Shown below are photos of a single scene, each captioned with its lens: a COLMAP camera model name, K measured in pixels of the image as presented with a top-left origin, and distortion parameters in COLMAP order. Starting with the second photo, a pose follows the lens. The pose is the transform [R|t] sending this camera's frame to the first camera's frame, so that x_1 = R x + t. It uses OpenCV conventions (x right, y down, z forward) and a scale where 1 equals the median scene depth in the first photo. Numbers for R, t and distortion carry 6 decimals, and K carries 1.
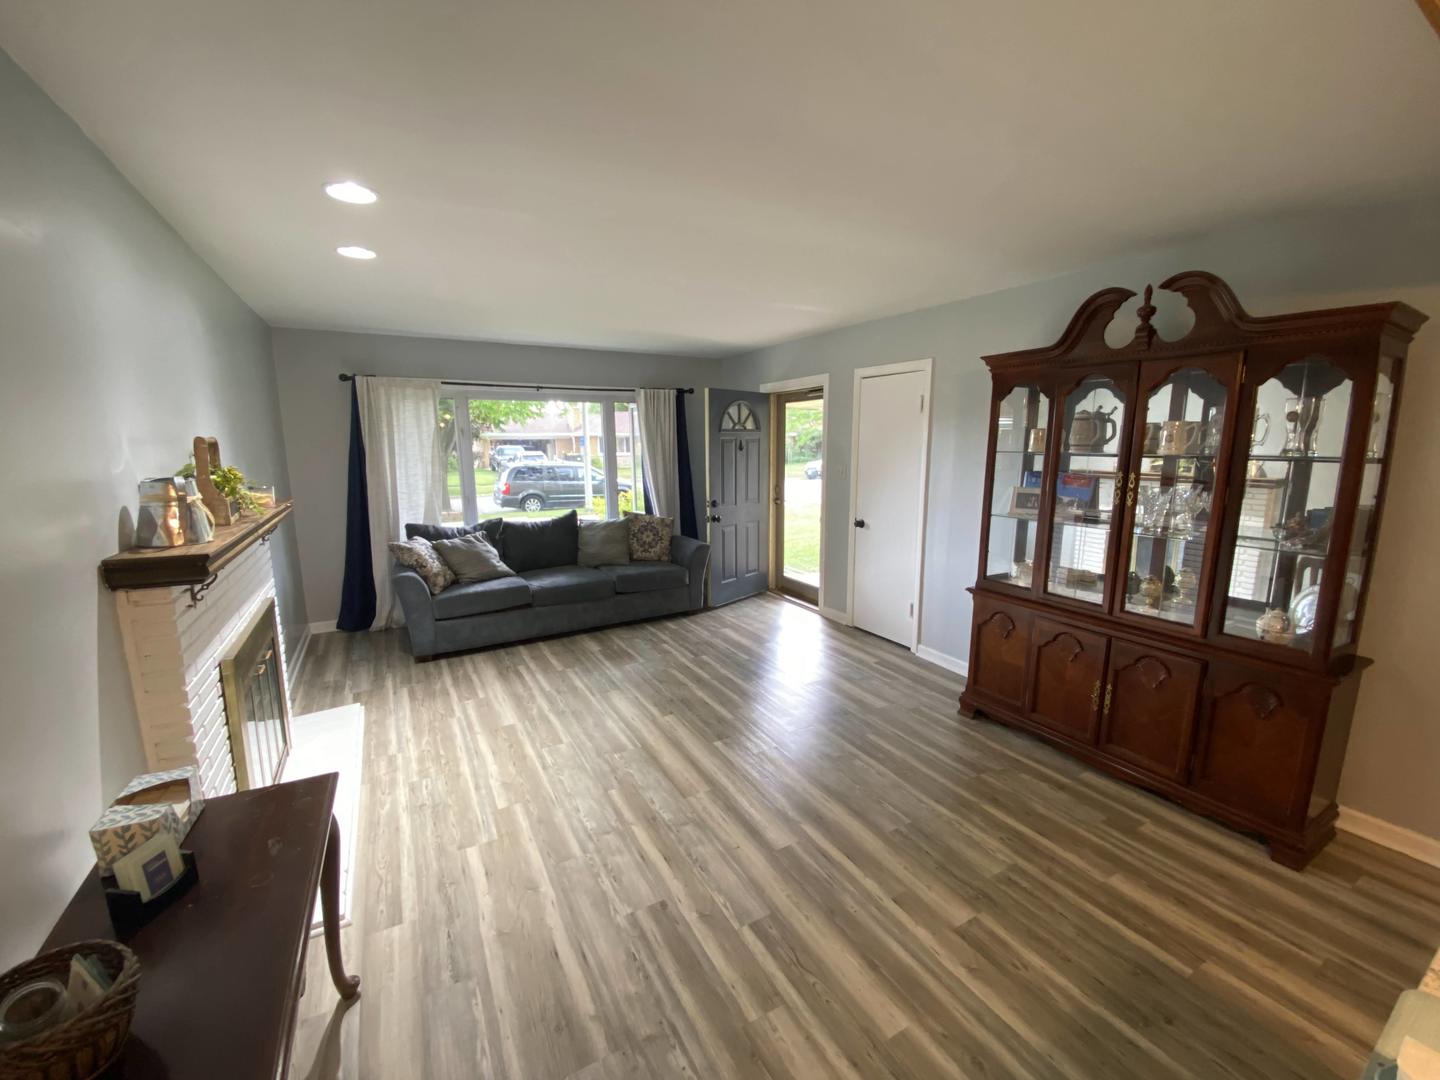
lens RADIAL K [[576.5, 0, 720.0], [0, 576.5, 540.0], [0, 0, 1]] dist [0.038641, -0.027090]
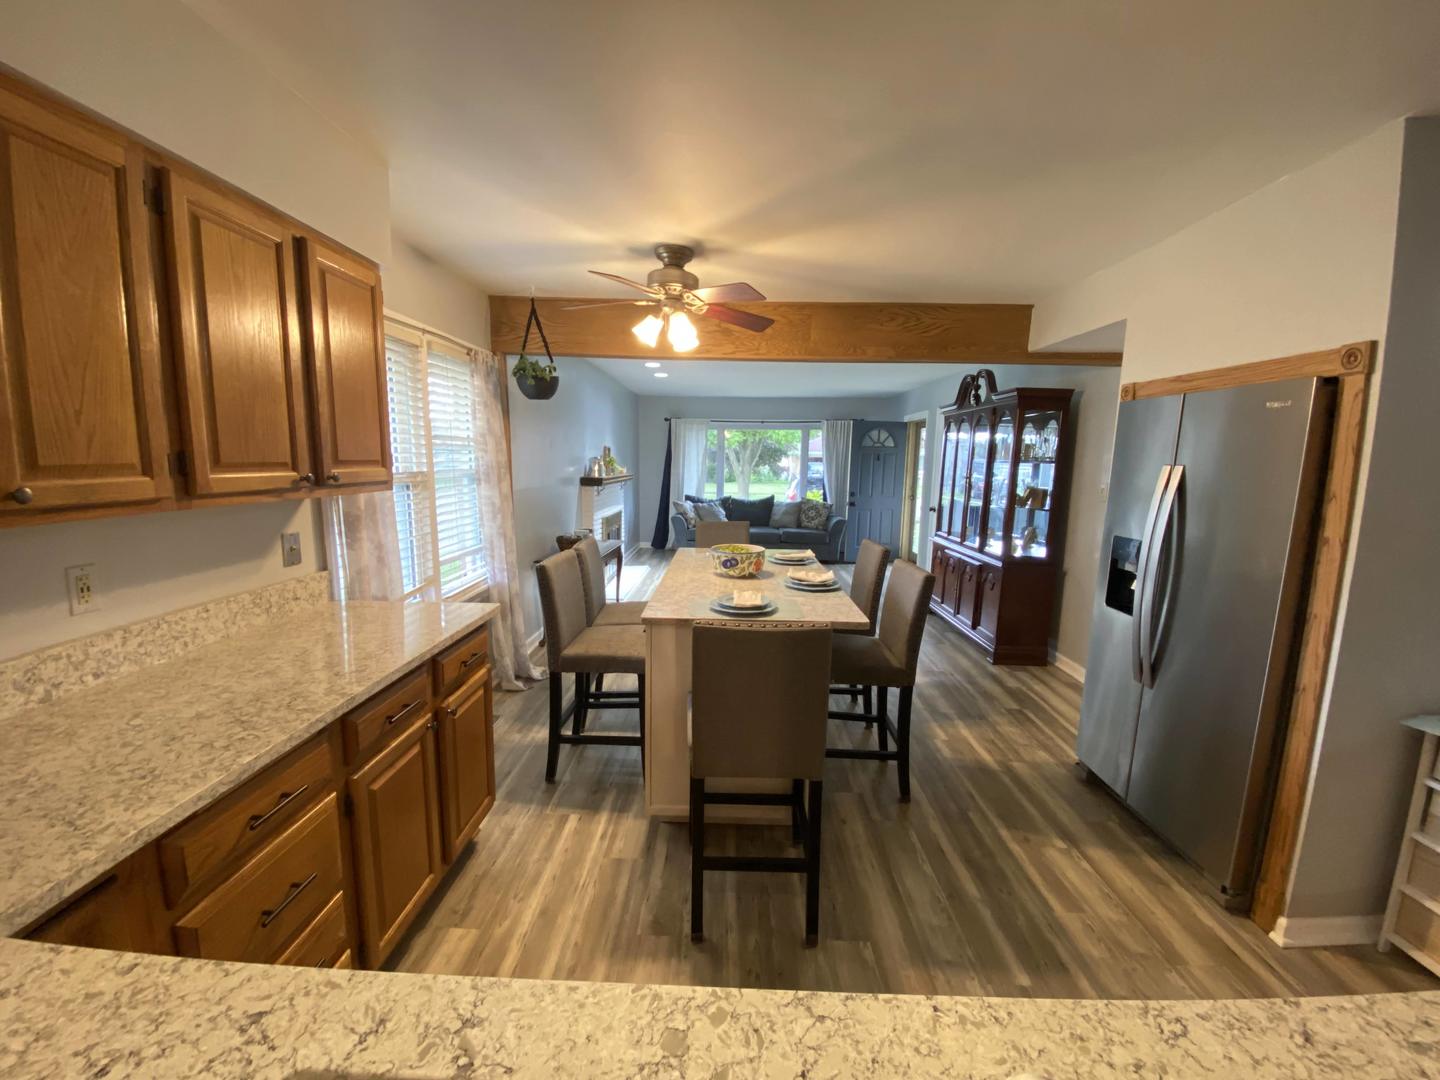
lens RADIAL K [[581.6, 0, 720.0], [0, 581.6, 540.0], [0, 0, 1]] dist [0.035643, -0.027605]
pose [[0.856339, 0.092264, -0.508105, 0.608878], [-0.109491, 0.993980, -0.004041, 0.129930], [0.504673, 0.059093, 0.861286, -0.648507]]
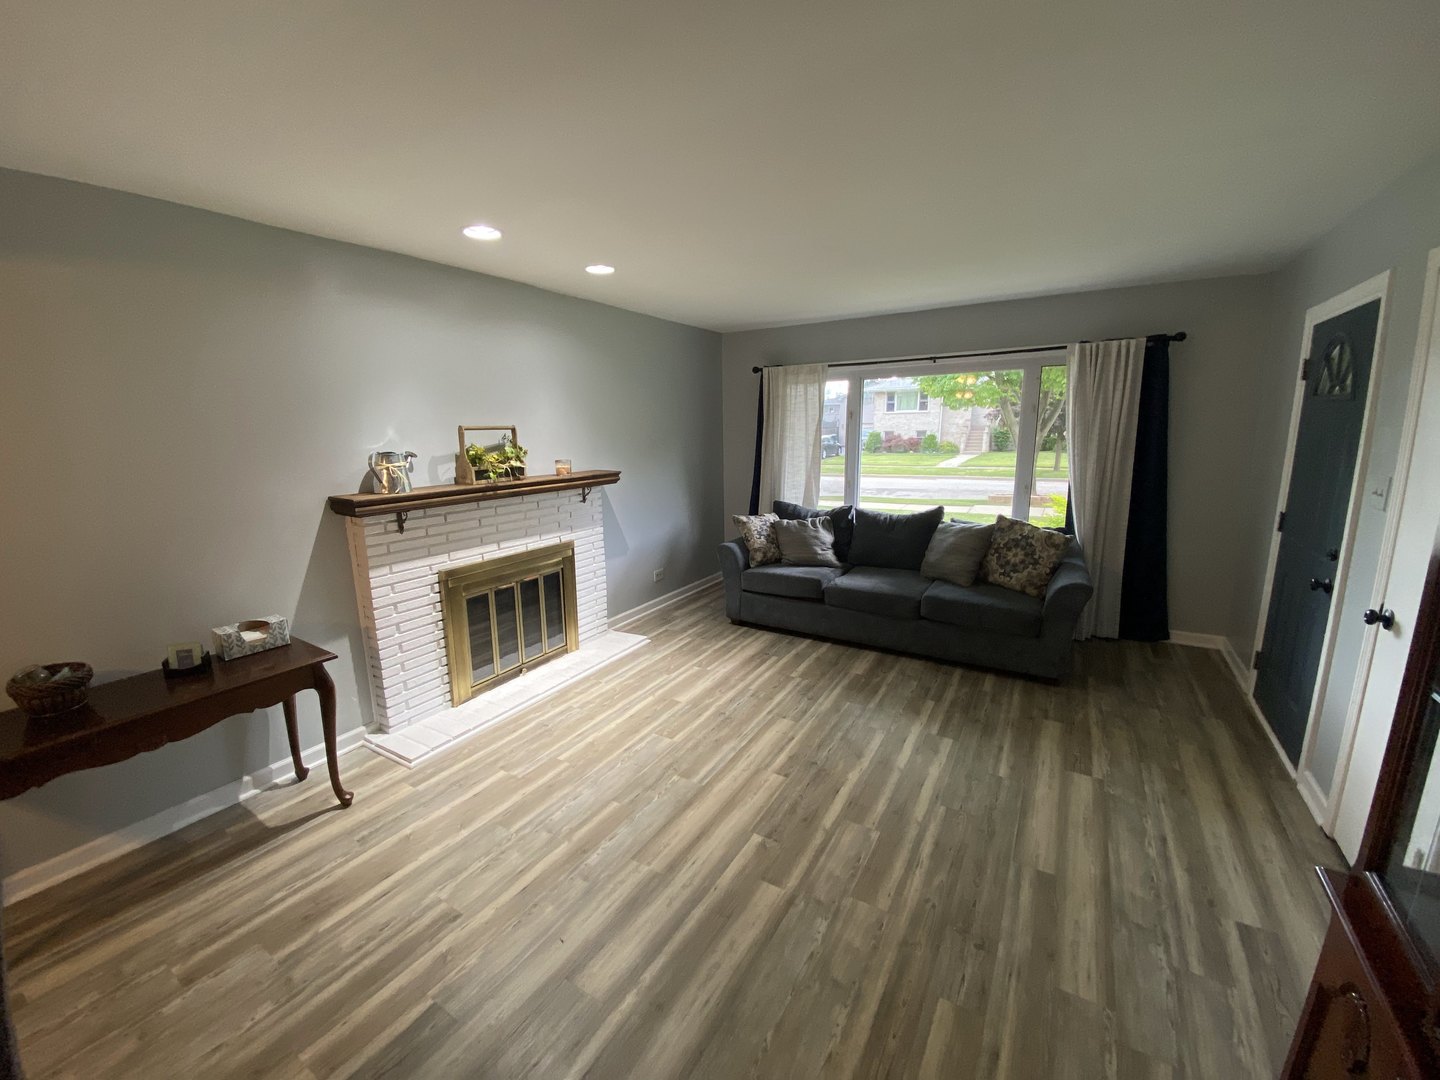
lens RADIAL K [[576.5, 0, 720.0], [0, 576.5, 540.0], [0, 0, 1]] dist [0.038641, -0.027090]
pose [[0.484411, 0.171682, -0.857830, 0.397056], [-0.136865, 0.983353, 0.119517, -0.077461], [0.864068, 0.059511, 0.499844, 0.409606]]
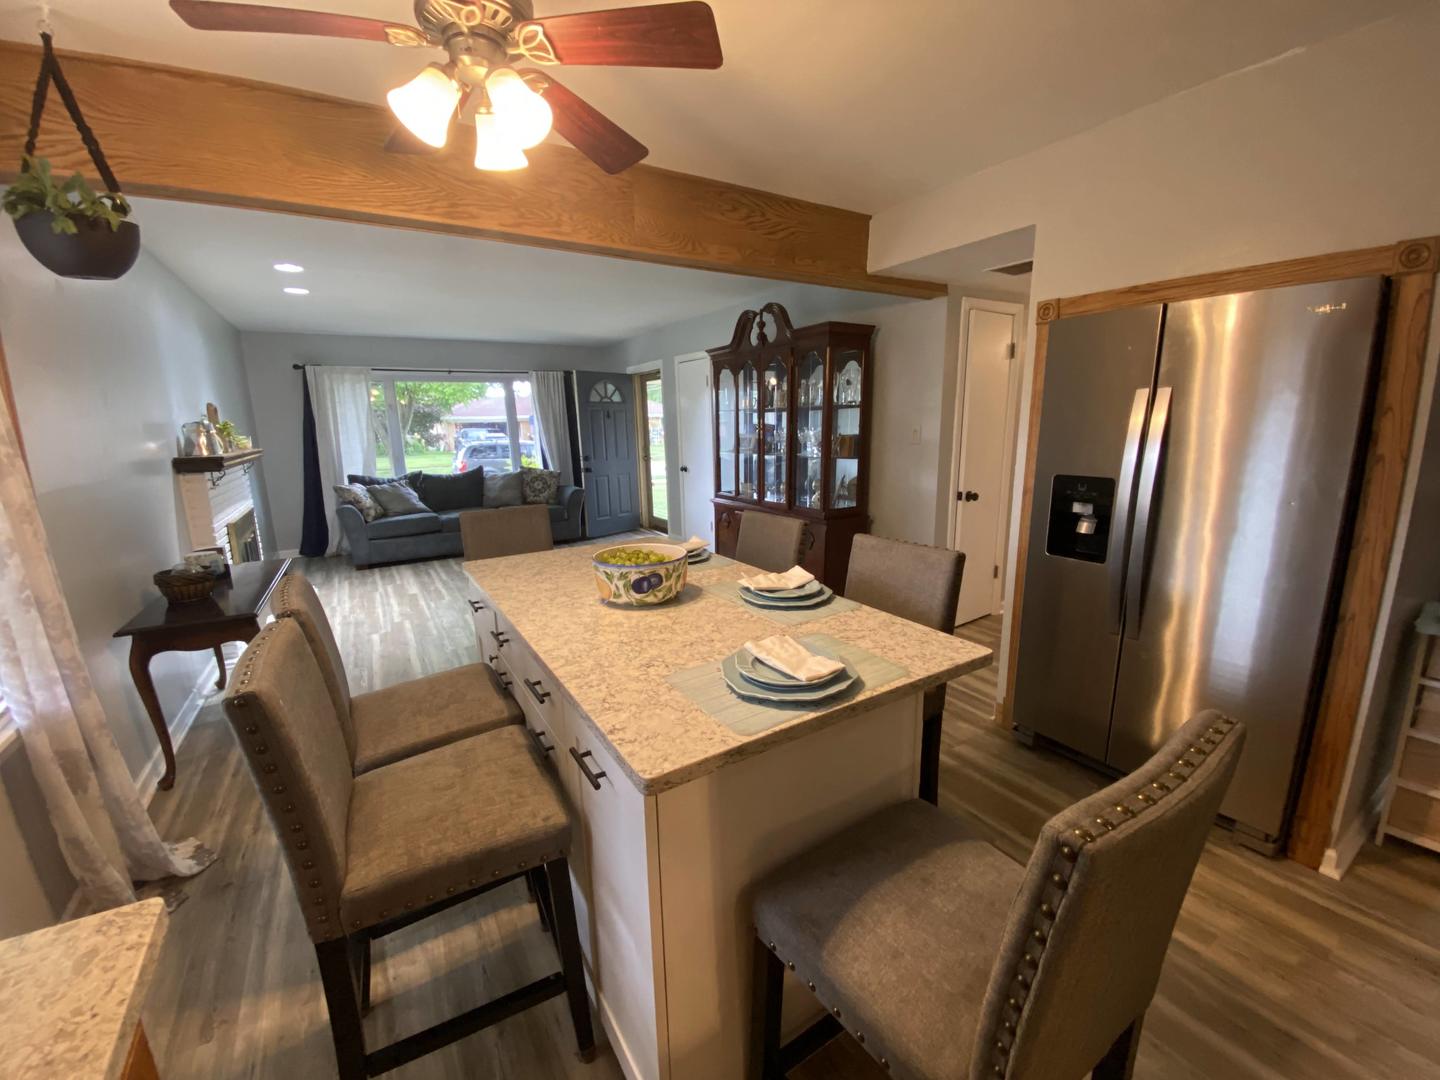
lens RADIAL K [[581.6, 0, 720.0], [0, 581.6, 540.0], [0, 0, 1]] dist [0.035643, -0.027605]
pose [[0.999305, -0.023554, 0.028902, 0.315952], [0.022689, 0.999296, 0.029875, 0.114359], [-0.029585, -0.029198, 0.999136, -0.441897]]
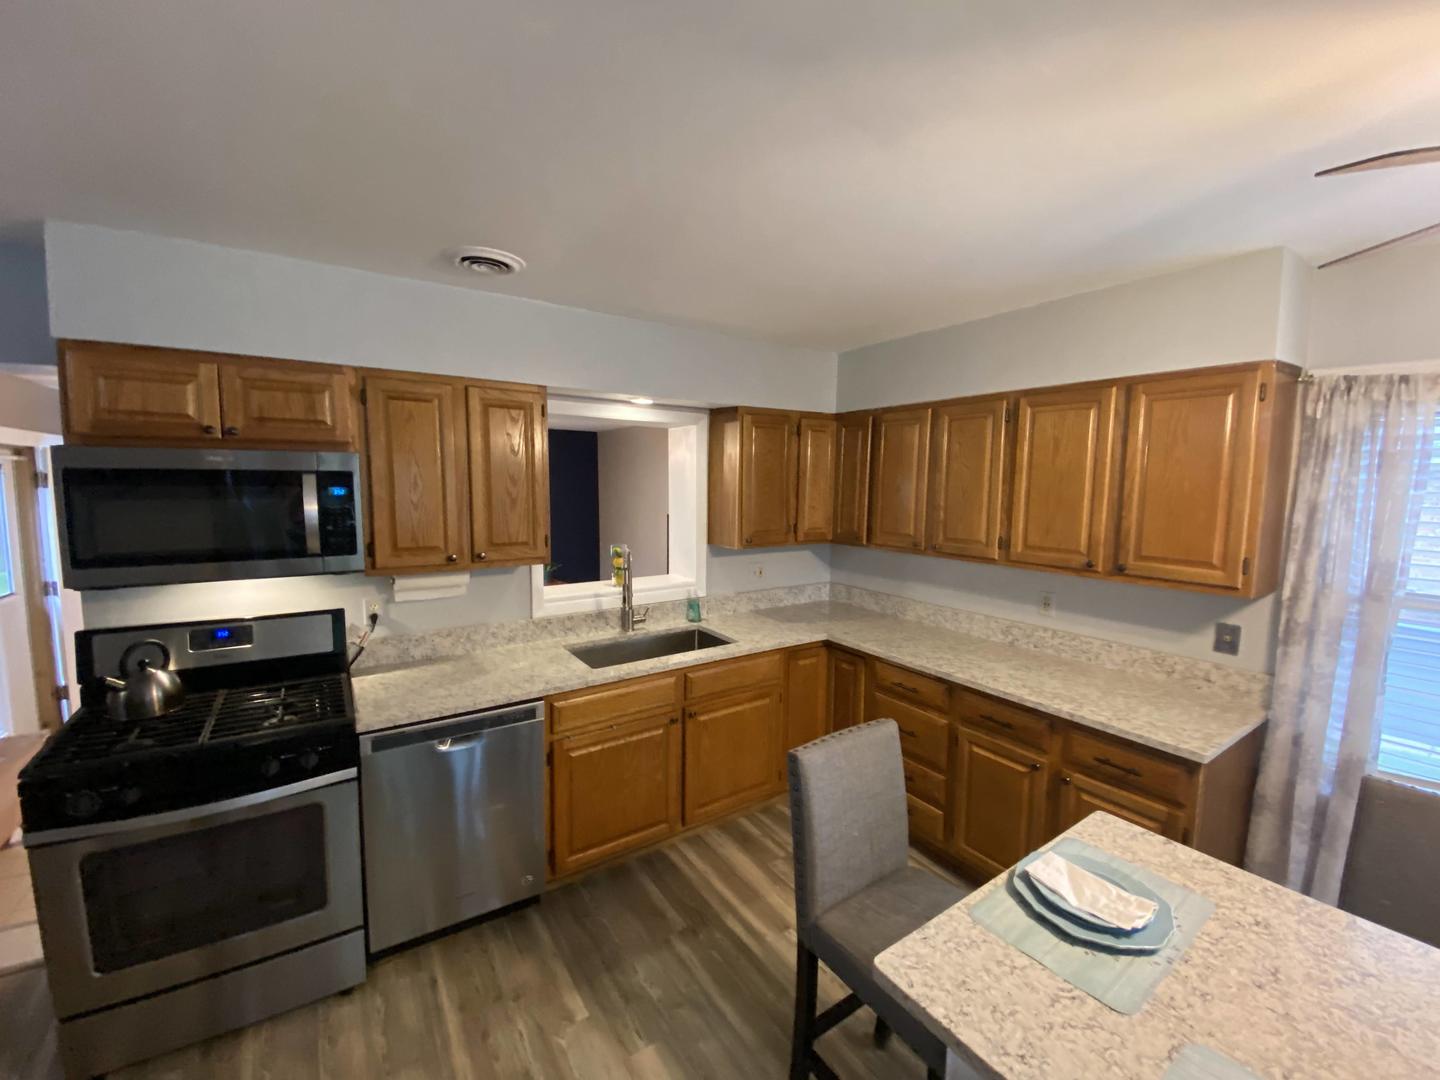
lens RADIAL K [[581.6, 0, 720.0], [0, 581.6, 540.0], [0, 0, 1]] dist [0.035643, -0.027605]
pose [[-0.997273, 0.006563, -0.073505, 0.544779], [-0.013653, 0.962436, 0.271166, -0.044882], [0.072523, 0.271430, -0.959722, 0.037491]]
